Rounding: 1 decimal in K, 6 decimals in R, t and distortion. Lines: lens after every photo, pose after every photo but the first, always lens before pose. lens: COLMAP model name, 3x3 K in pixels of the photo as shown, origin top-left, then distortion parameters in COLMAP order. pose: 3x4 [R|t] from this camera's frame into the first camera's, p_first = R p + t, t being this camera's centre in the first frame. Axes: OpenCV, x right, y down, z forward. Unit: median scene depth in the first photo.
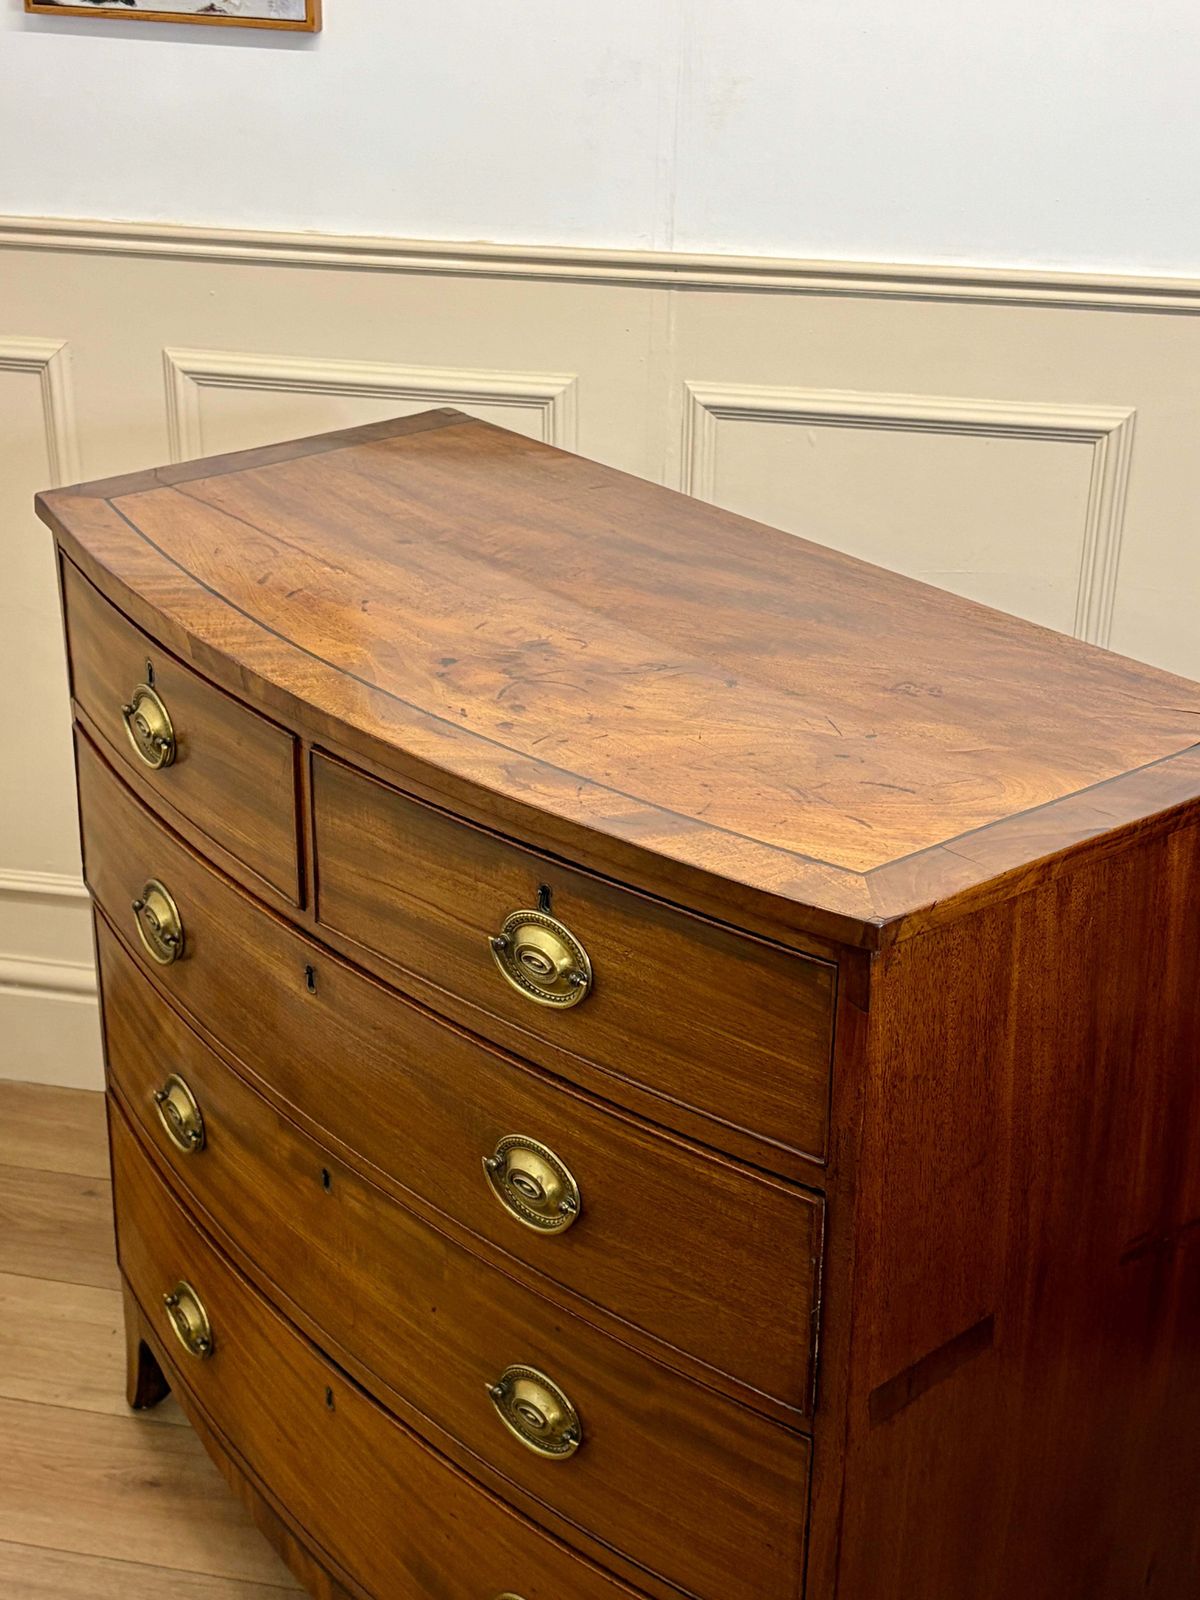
lens RADIAL K [[2340.5, 0, 600.0], [0, 2340.5, 800.0], [0, 0, 1]] dist [0.213584, -0.531975]
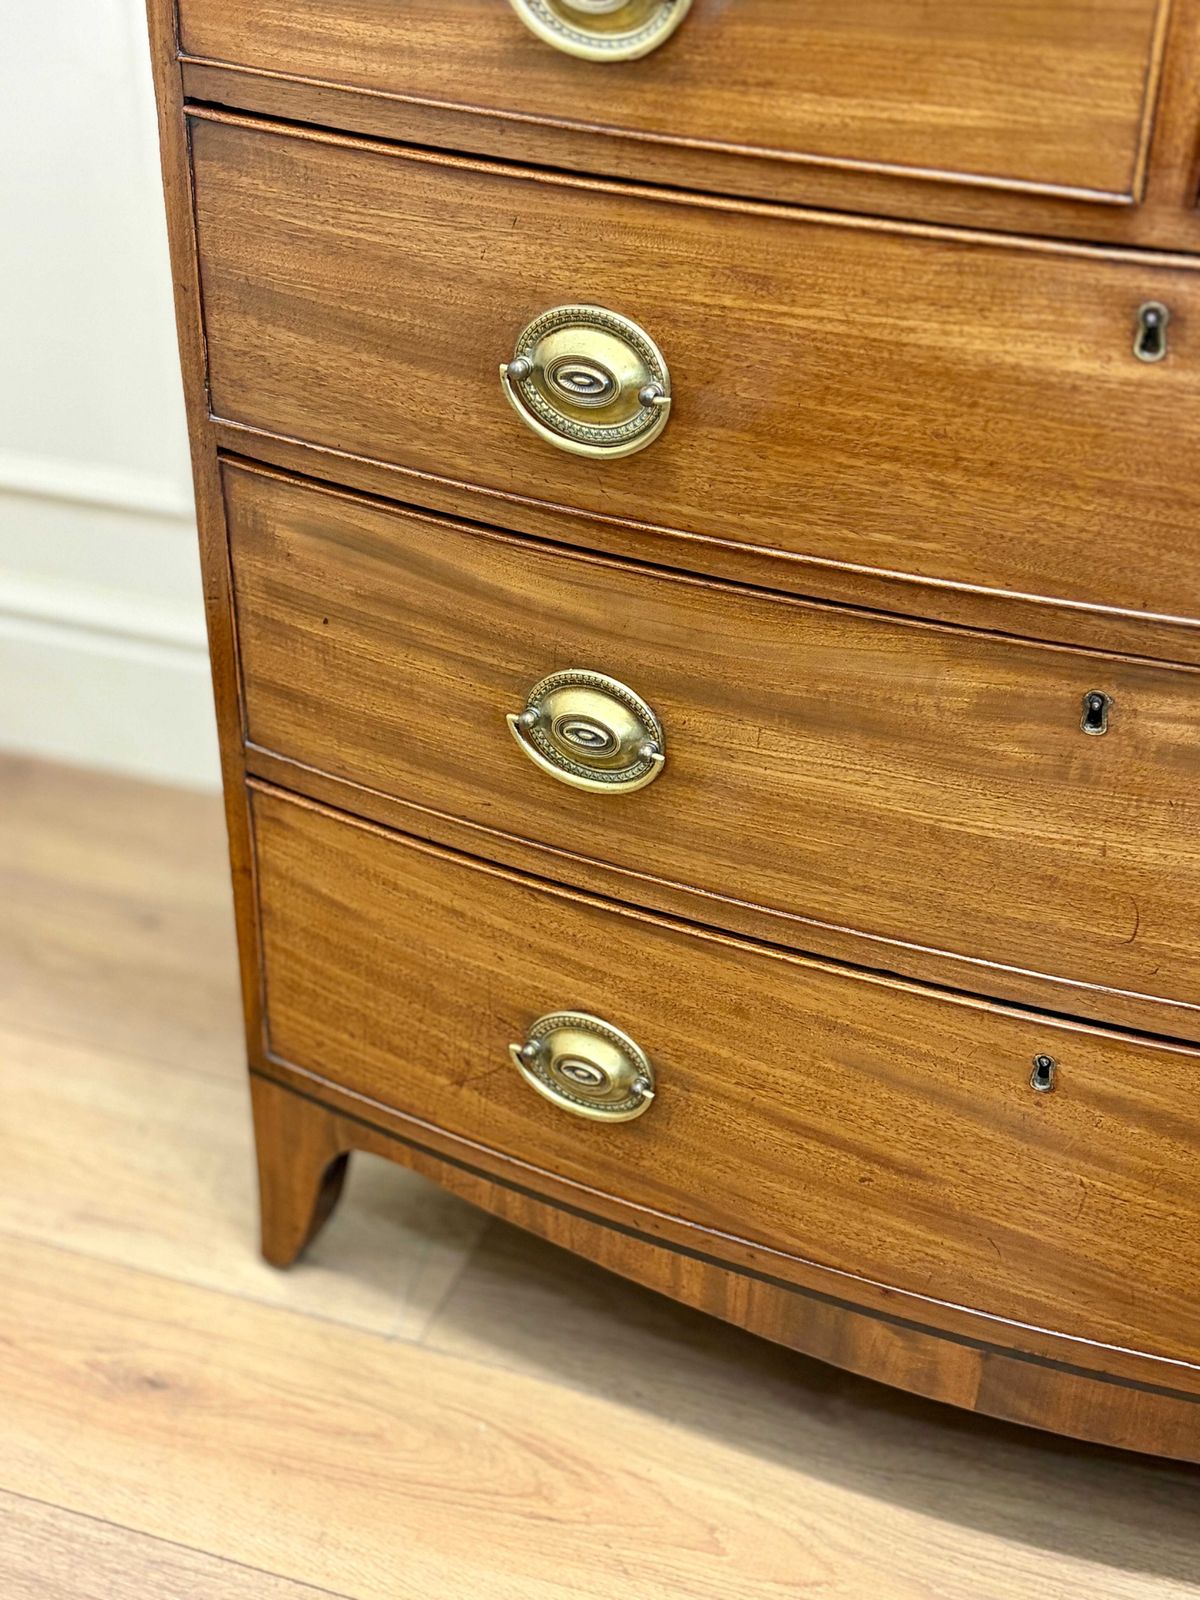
lens RADIAL K [[2145.2, 0, 600.0], [0, 2145.2, 800.0], [0, 0, 1]] dist [0.229495, -0.891685]
pose [[0.862258, -0.263943, 0.432255, -0.495630], [0.210396, 0.963014, 0.168339, 0.070395], [-0.460700, -0.054207, 0.885899, 0.620300]]
